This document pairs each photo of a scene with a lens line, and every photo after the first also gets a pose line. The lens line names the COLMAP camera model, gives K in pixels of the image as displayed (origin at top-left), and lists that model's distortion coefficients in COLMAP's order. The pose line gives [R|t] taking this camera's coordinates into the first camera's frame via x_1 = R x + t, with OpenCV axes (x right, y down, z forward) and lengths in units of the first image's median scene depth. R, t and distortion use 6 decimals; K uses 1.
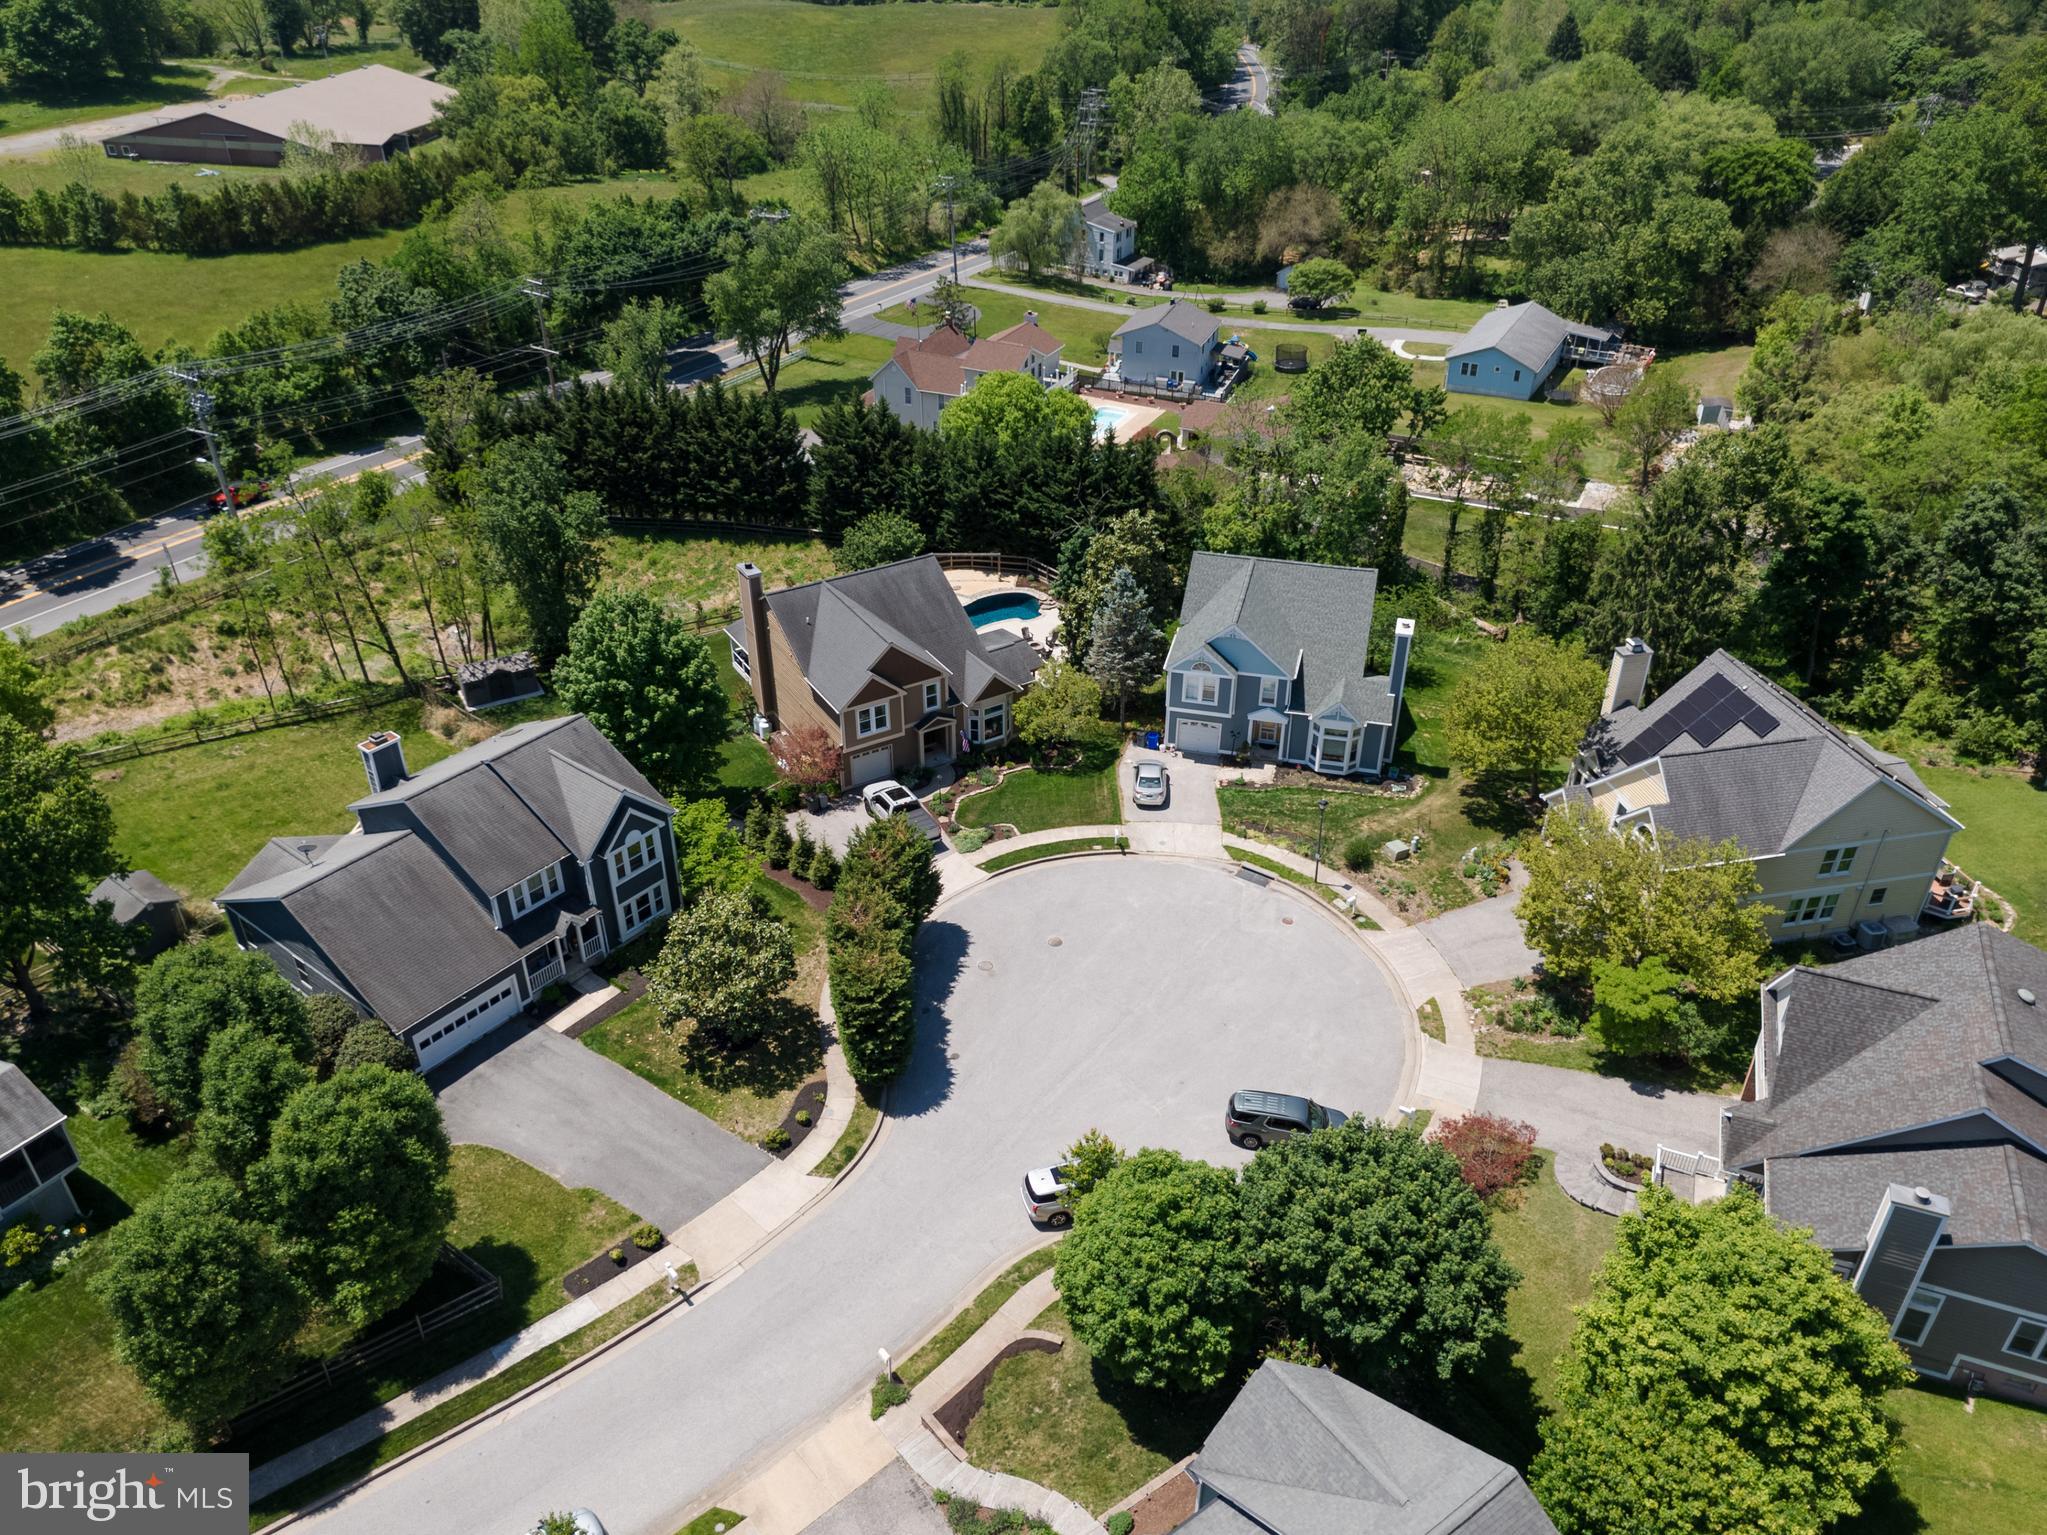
lens RADIAL K [[1532.8, 0, 1024.7], [0, 1532.8, 739.1], [0, 0, 1]] dist [0.062442, -0.056792]
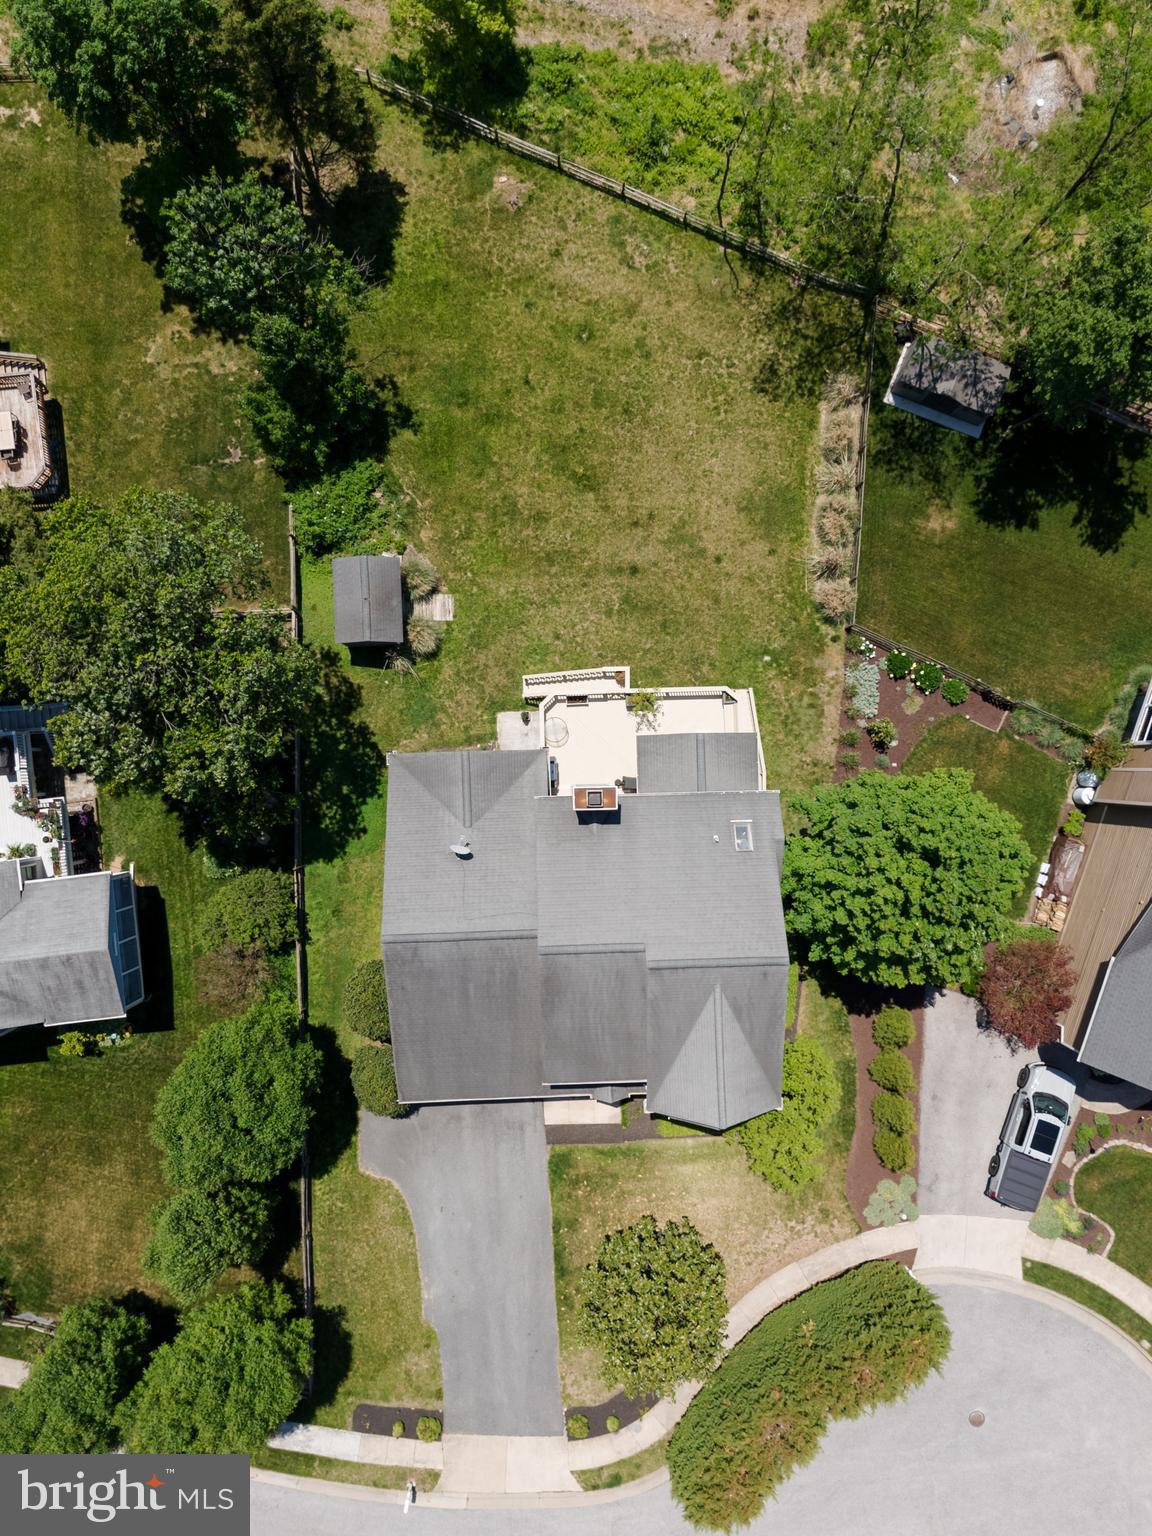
lens RADIAL K [[1150.2, 0, 572.7], [0, 1150.2, 761.0], [0, 0, 1]] dist [0.062442, -0.056792]
pose [[0.644415, 0.764665, -0.004002, -0.444334], [-0.415248, 0.354332, 0.837865, -0.503372], [0.642105, -0.538271, 0.545862, 0.695068]]
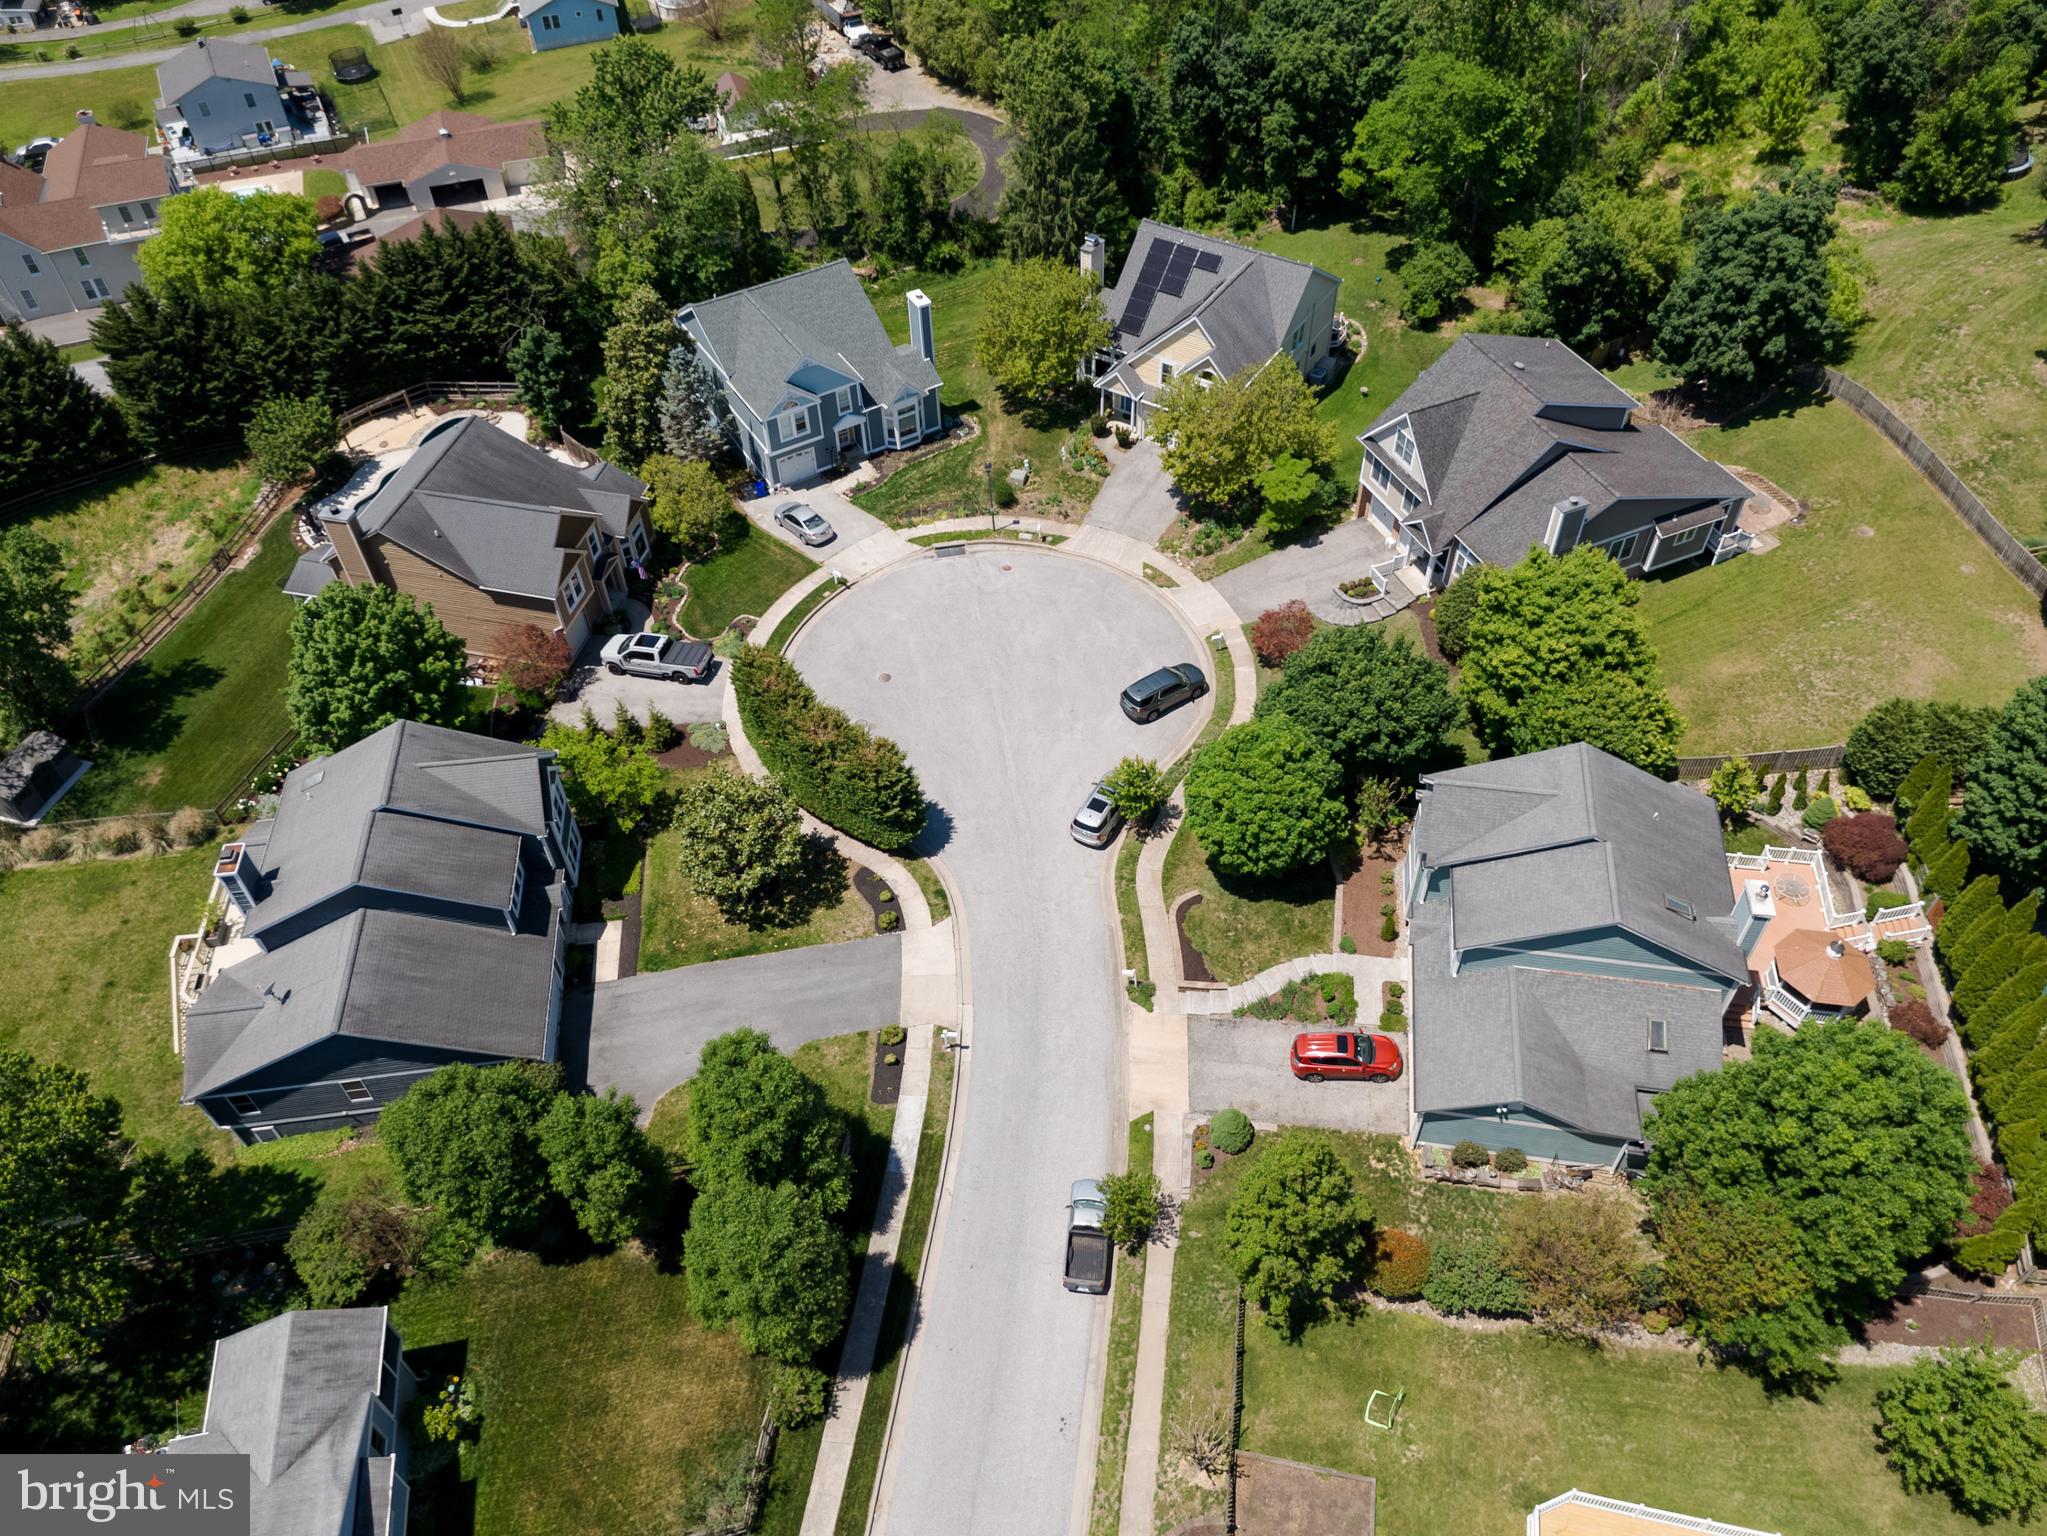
lens RADIAL K [[1532.8, 0, 1033.2], [0, 1532.8, 764.1], [0, 0, 1]] dist [0.062442, -0.056792]
pose [[0.702088, -0.530721, 0.474770, -0.497007], [0.391811, 0.844644, 0.364775, -0.194304], [-0.594606, -0.070084, 0.800957, 0.005708]]
